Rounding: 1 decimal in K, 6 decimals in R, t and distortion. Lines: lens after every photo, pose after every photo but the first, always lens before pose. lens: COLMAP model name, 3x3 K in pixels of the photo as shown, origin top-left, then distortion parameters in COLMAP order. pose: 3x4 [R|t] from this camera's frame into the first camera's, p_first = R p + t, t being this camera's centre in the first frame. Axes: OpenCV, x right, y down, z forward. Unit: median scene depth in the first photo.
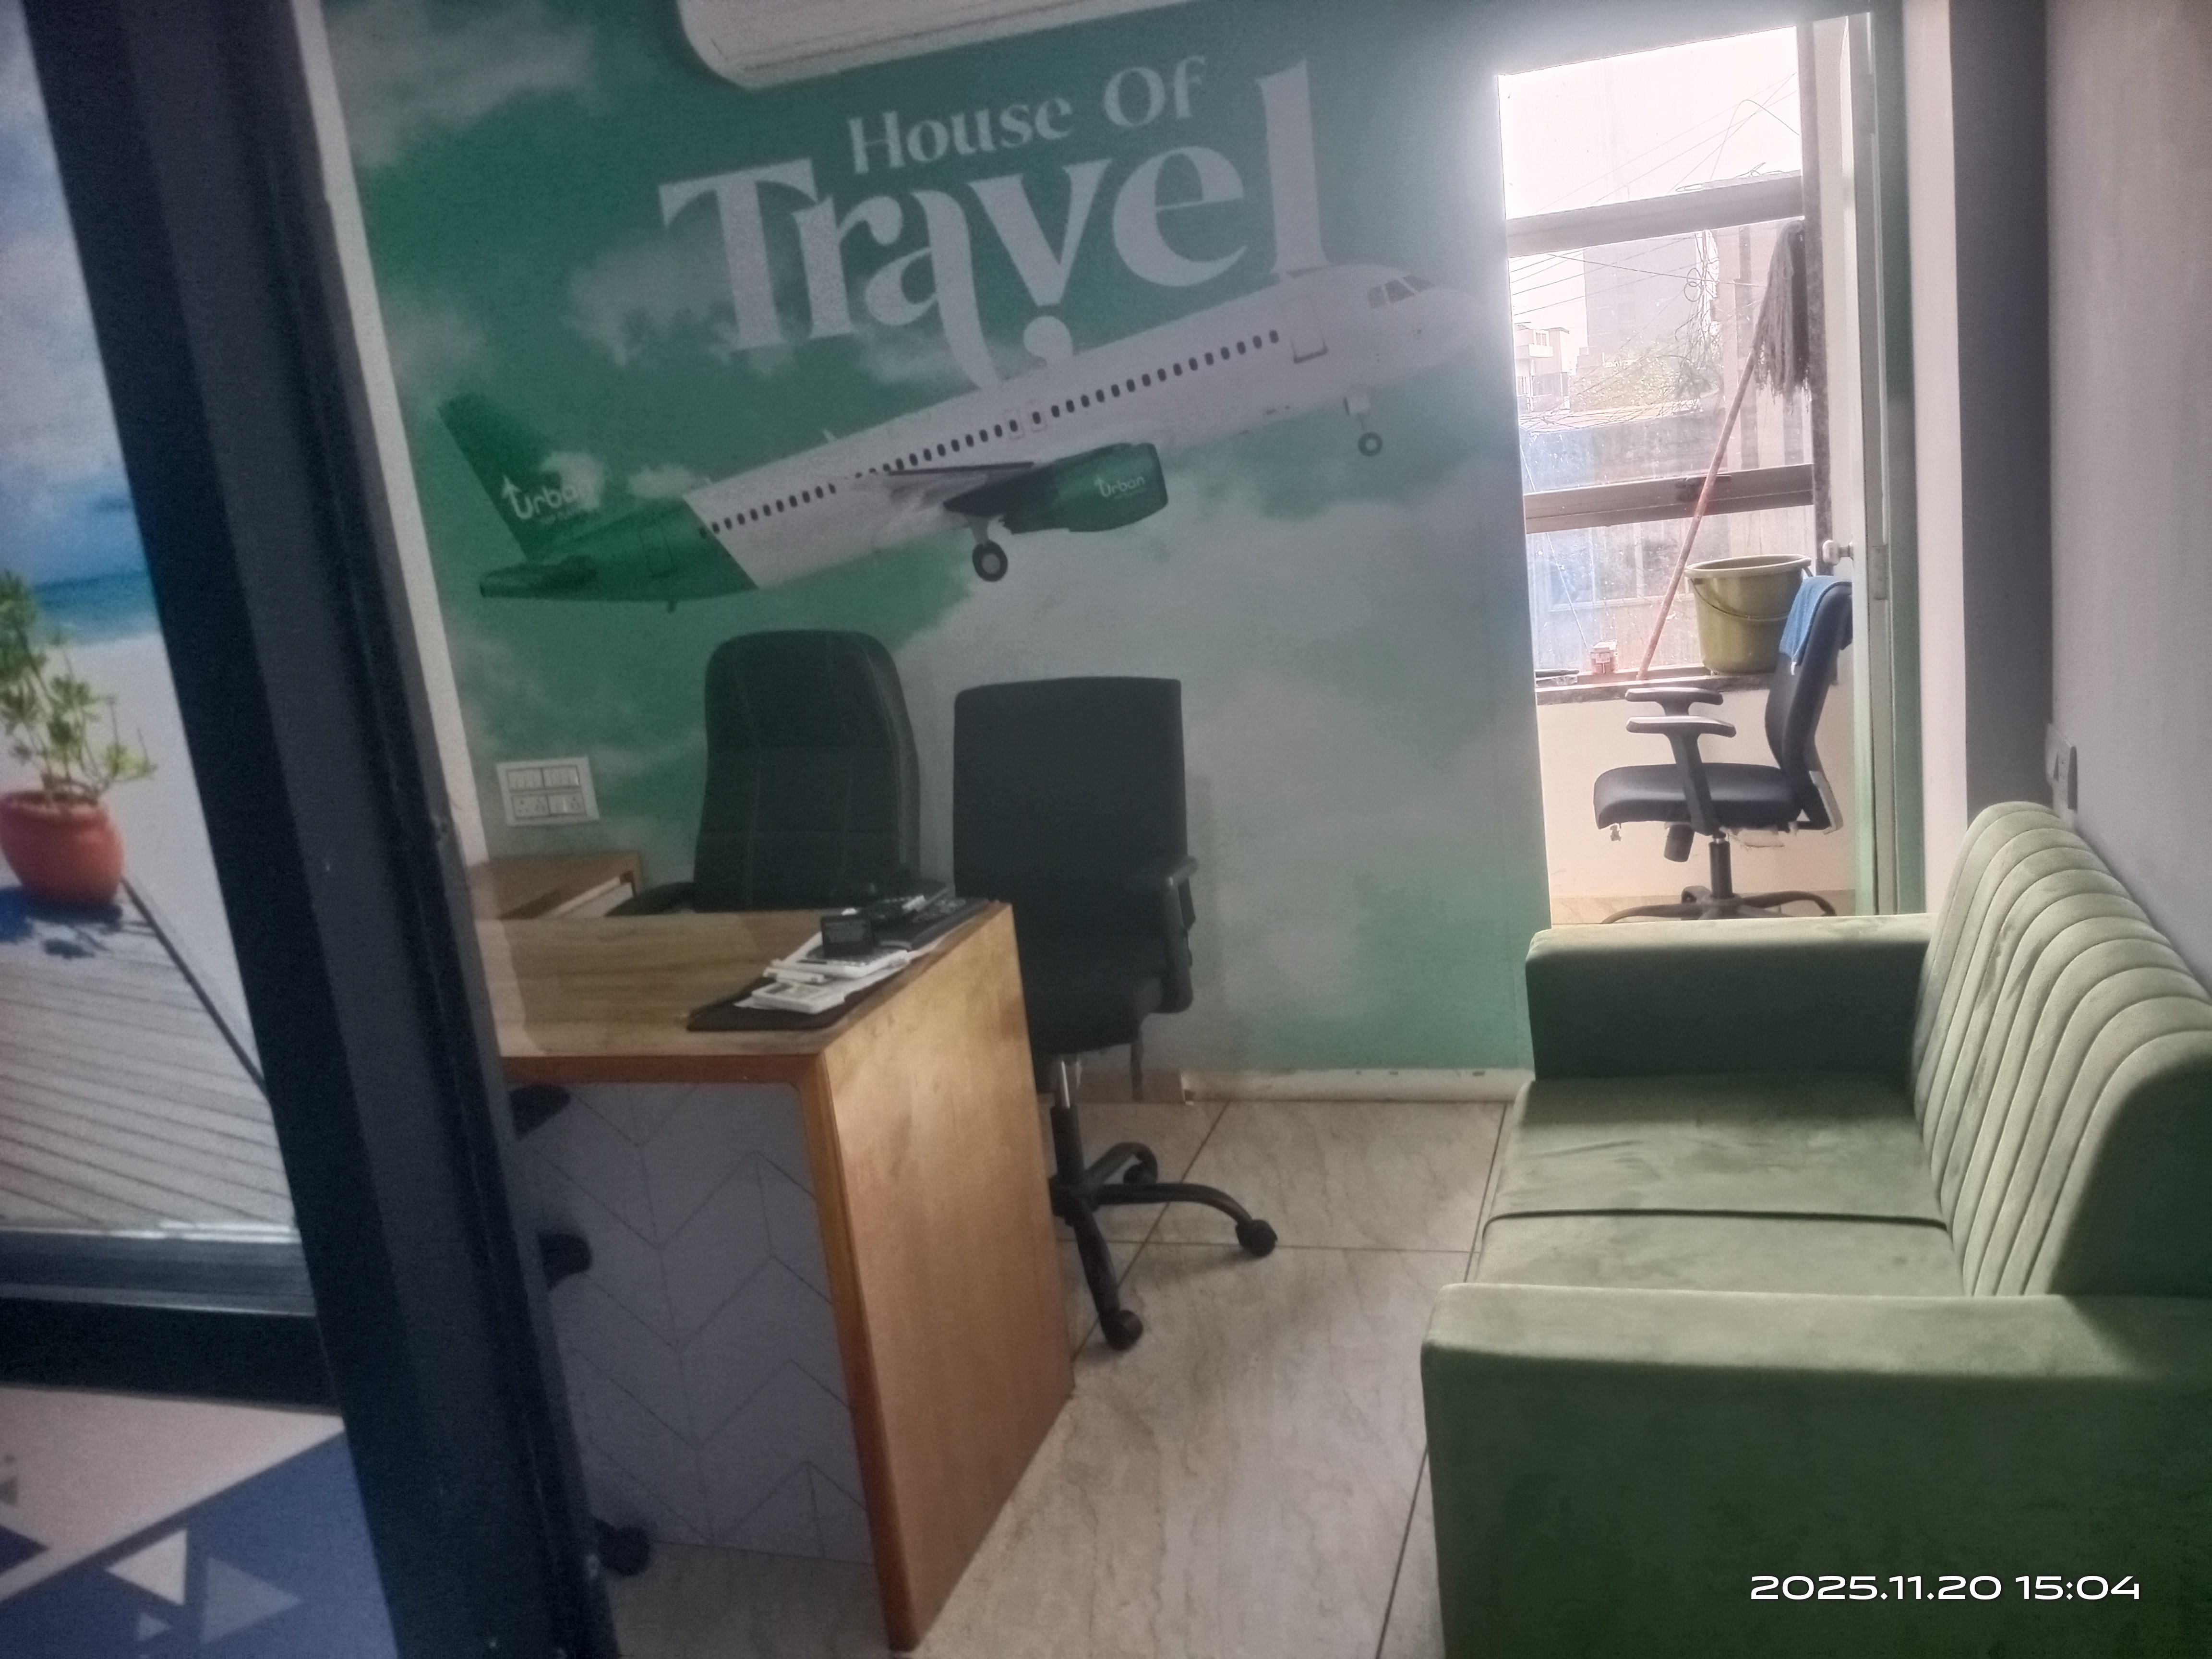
lens RADIAL K [[1789.6, 0, 1107.6], [0, 1789.6, 835.2], [0, 0, 1]] dist [0.087364, -0.182556]
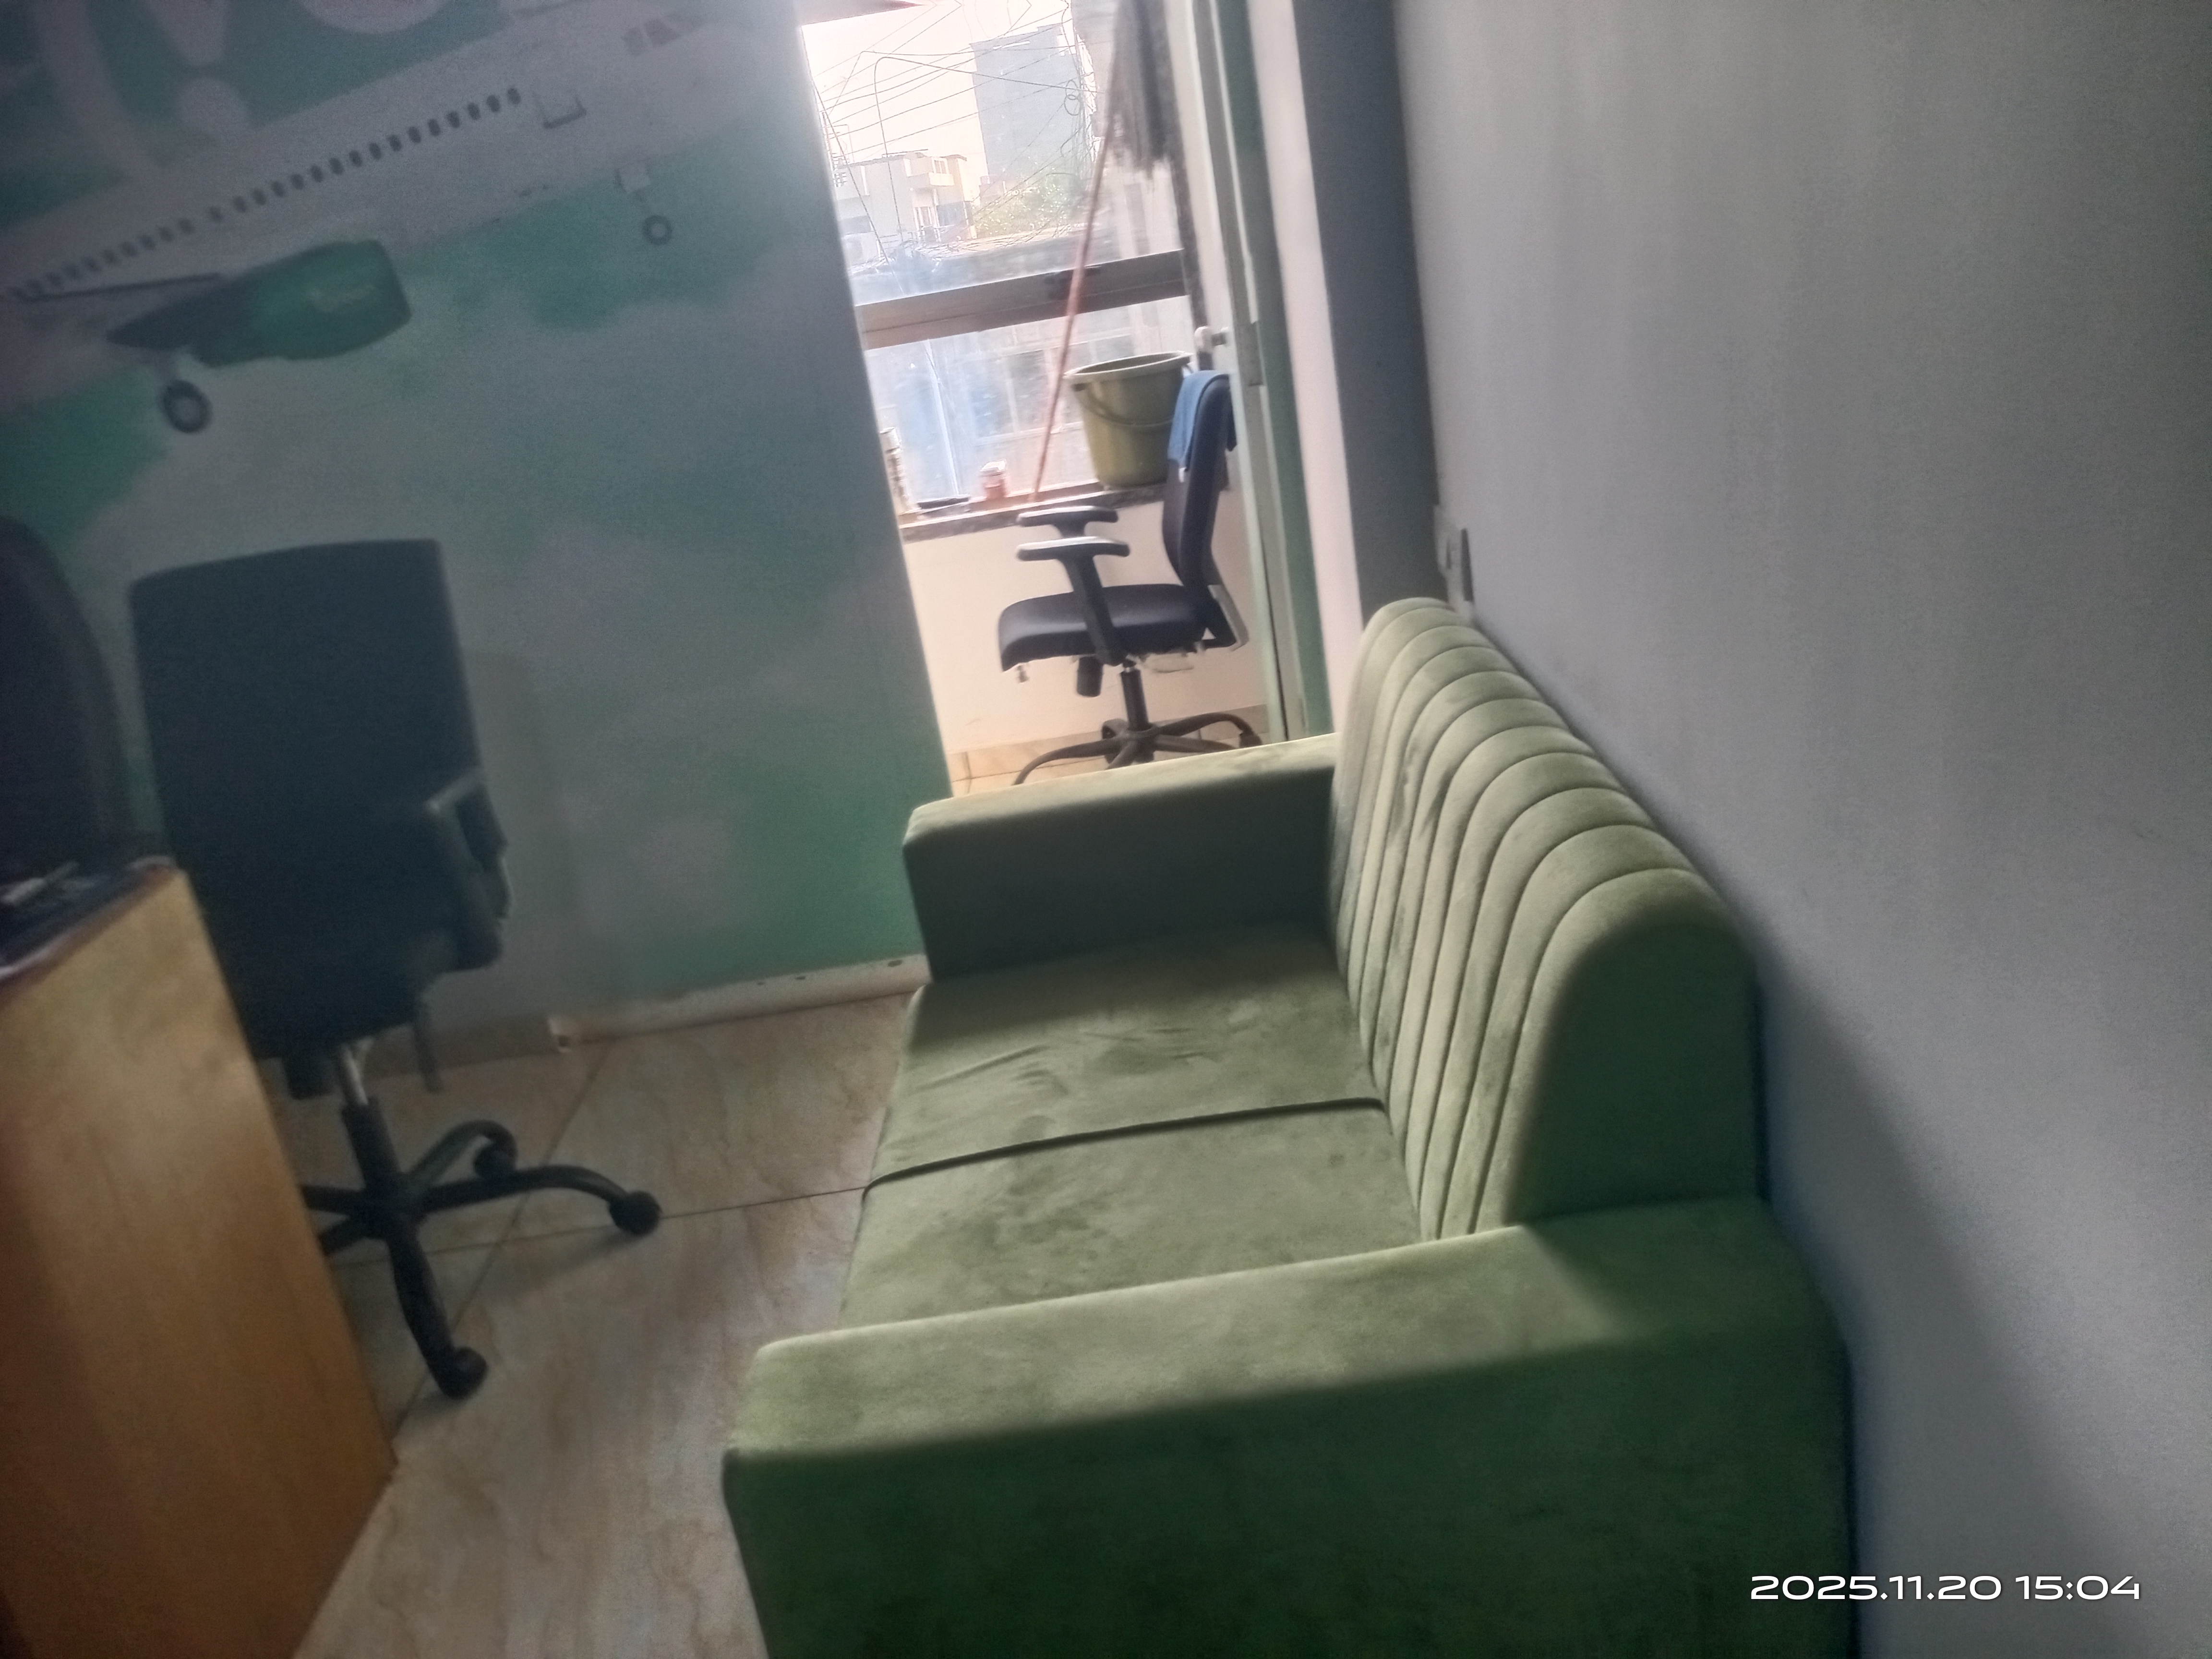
lens RADIAL K [[1777.5, 0, 1106.0], [0, 1777.5, 829.5], [0, 0, 1]] dist [0.152830, -0.257443]
pose [[0.951370, -0.133706, 0.277521, 0.072463], [0.111346, 0.989240, 0.094897, -0.004411], [-0.287224, -0.059381, 0.956021, 0.140146]]
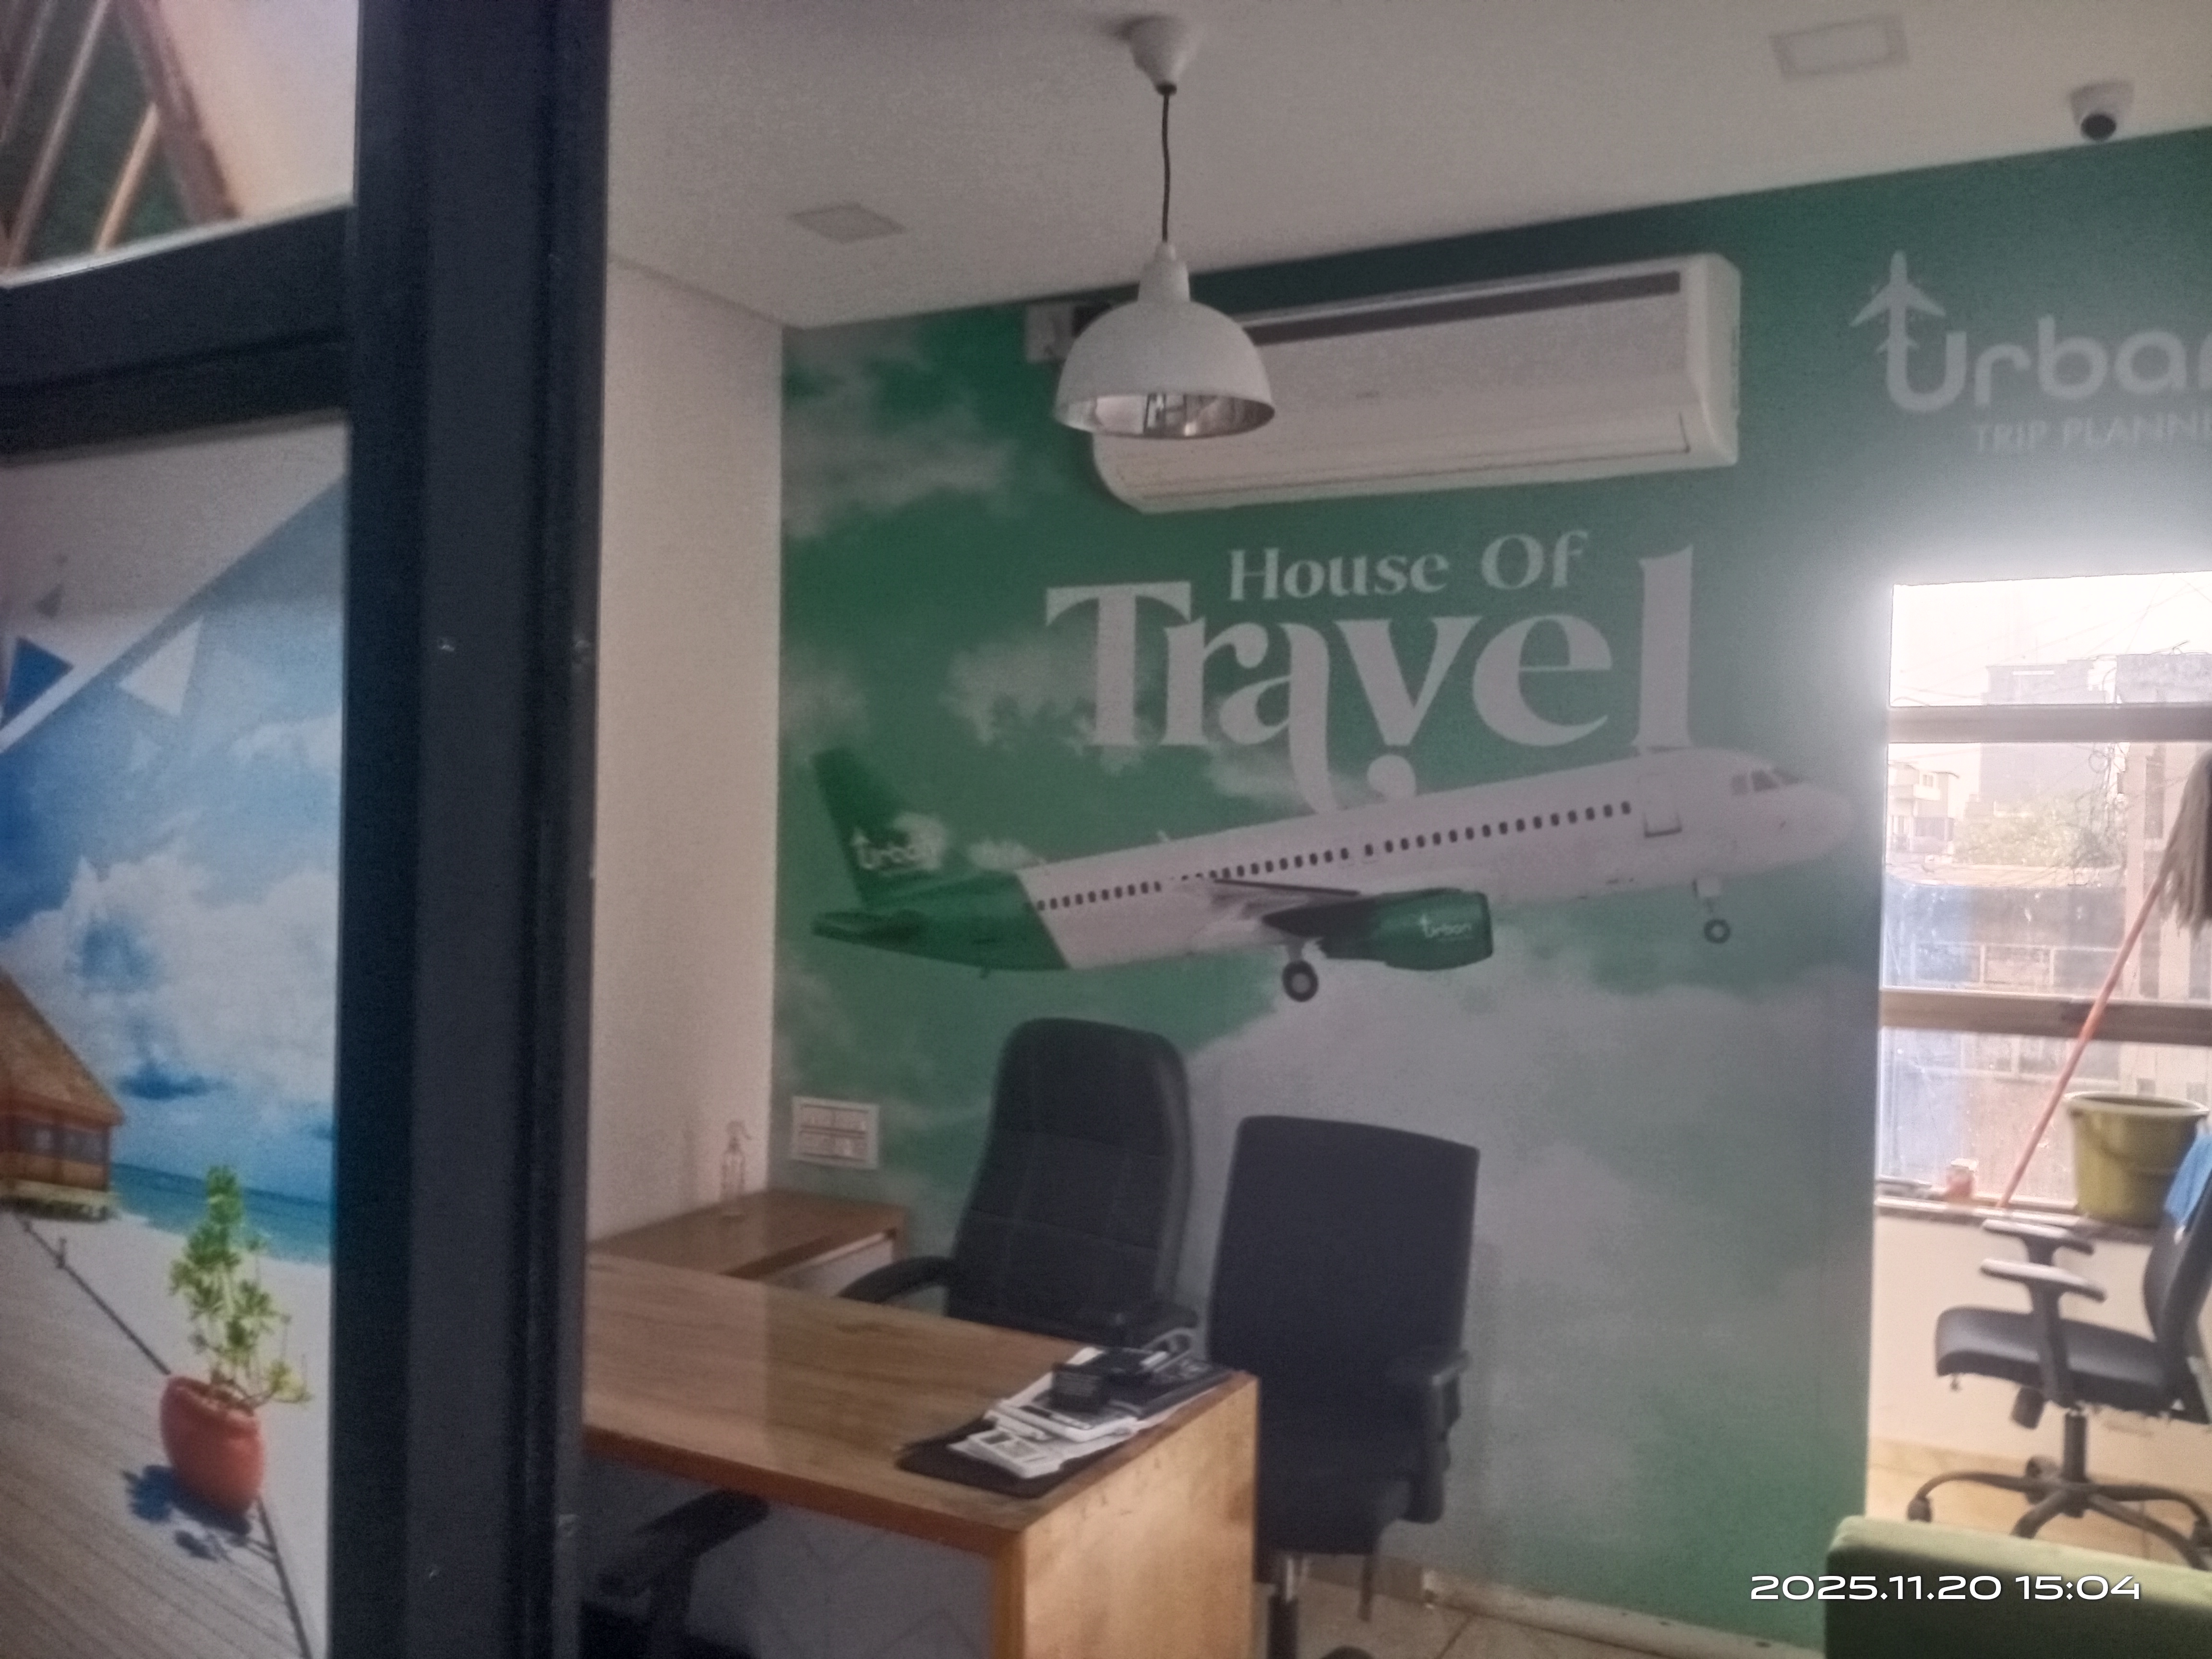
lens RADIAL K [[1789.6, 0, 1107.6], [0, 1789.6, 835.2], [0, 0, 1]] dist [0.087364, -0.182556]
pose [[0.972003, 0.139622, -0.188988, 0.005967], [-0.173048, 0.969458, -0.173799, -0.043169], [0.158949, 0.201638, 0.966477, 0.016406]]
